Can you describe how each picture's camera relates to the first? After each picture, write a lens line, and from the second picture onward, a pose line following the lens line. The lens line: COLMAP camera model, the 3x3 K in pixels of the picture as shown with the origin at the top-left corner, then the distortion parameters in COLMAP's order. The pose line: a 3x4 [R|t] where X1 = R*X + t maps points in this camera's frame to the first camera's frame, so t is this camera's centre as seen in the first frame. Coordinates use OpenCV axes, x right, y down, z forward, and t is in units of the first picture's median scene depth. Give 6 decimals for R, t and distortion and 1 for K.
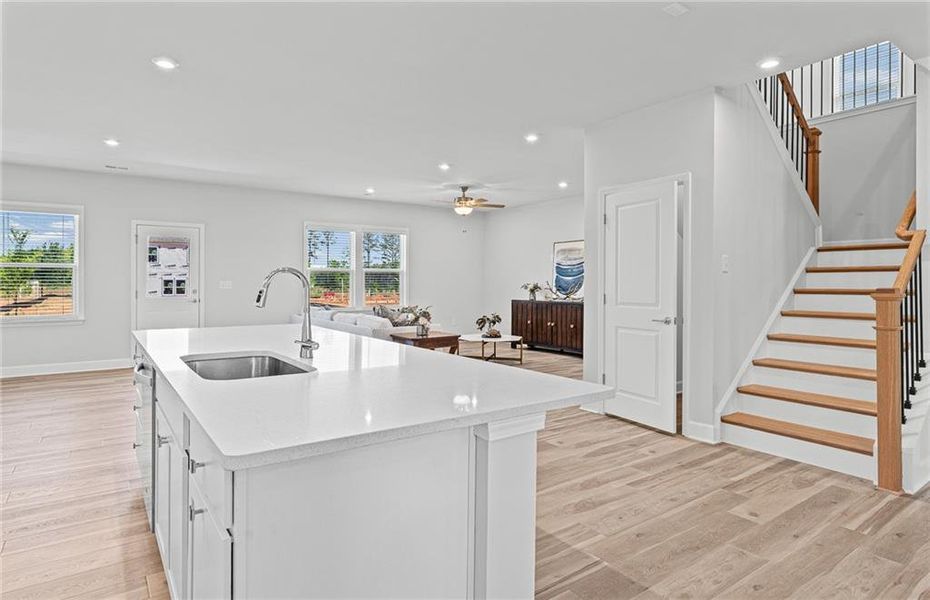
lens RADIAL K [[478.4, 0, 409.8], [0, 478.4, 280.4], [0, 0, 1]] dist [-0.000005, 0.000381]
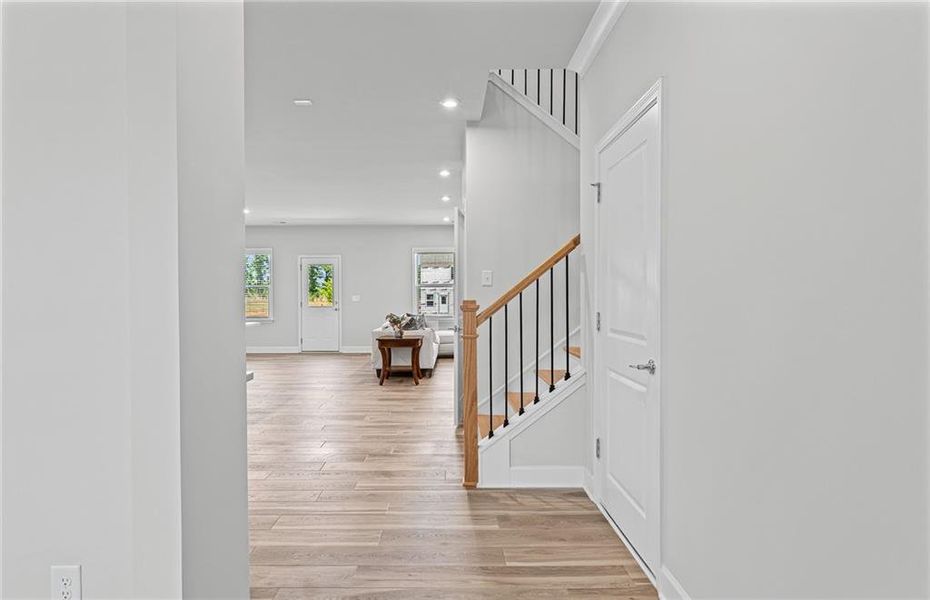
lens RADIAL K [[472.0, 0, 465.0], [0, 472.0, 300.0], [0, 0, 1]] dist [0.000497, 0.000103]
pose [[0.837096, 0.001758, -0.547053, 1.537815], [0.005001, 0.999928, 0.010865, 0.004992], [0.547033, -0.011831, 0.837027, 0.081288]]
